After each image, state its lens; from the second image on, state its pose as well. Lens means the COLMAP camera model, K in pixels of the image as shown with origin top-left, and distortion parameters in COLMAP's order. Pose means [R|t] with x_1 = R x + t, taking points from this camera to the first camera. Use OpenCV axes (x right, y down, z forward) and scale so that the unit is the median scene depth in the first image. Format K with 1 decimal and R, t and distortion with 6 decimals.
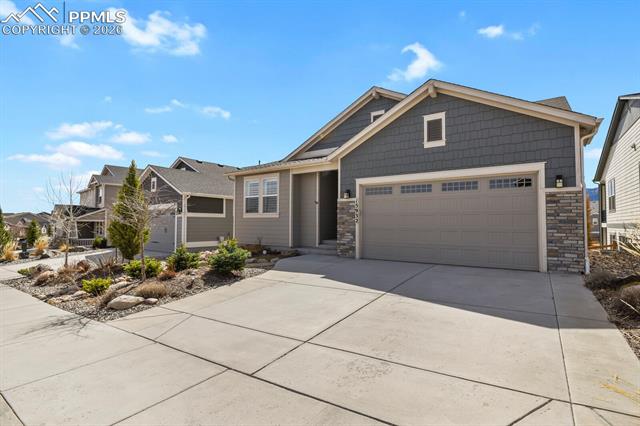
lens RADIAL K [[310.9, 0, 323.6], [0, 310.9, 213.3], [0, 0, 1]] dist [-0.013705, -0.005732]
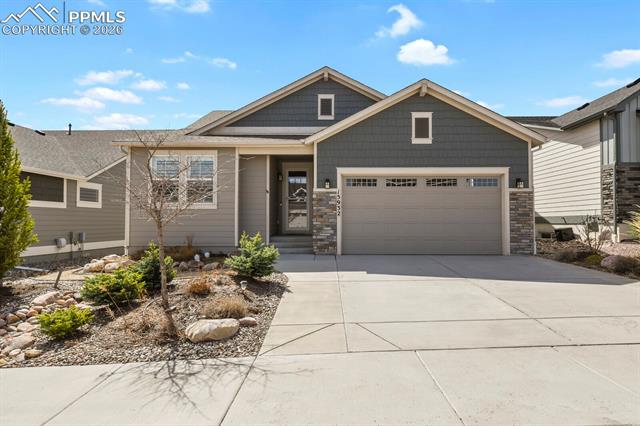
lens RADIAL K [[368.4, 0, 320.0], [0, 368.4, 213.0], [0, 0, 1]] dist [0.015907, -0.000180]
pose [[0.827699, 0.012703, 0.561028, -0.542965], [-0.016849, 0.999856, 0.002219, 0.020867], [-0.560919, -0.011290, 0.827794, 0.132919]]
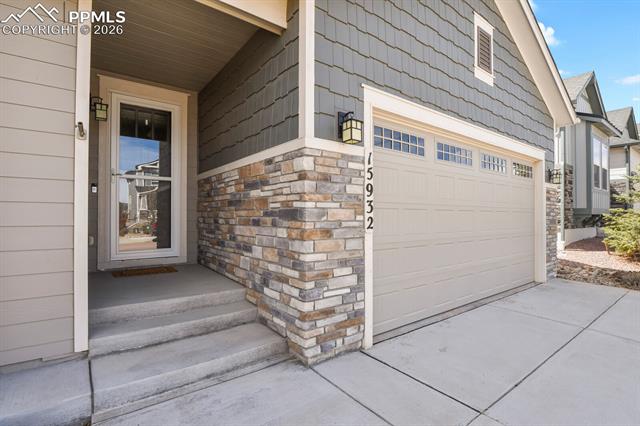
lens RADIAL K [[310.9, 0, 323.6], [0, 310.9, 213.3], [0, 0, 1]] dist [-0.013705, -0.005732]
pose [[0.304175, 0.004197, 0.952607, -0.195617], [-0.035387, 0.999350, 0.006896, 0.013574], [-0.951959, -0.035808, 0.304126, 0.944374]]
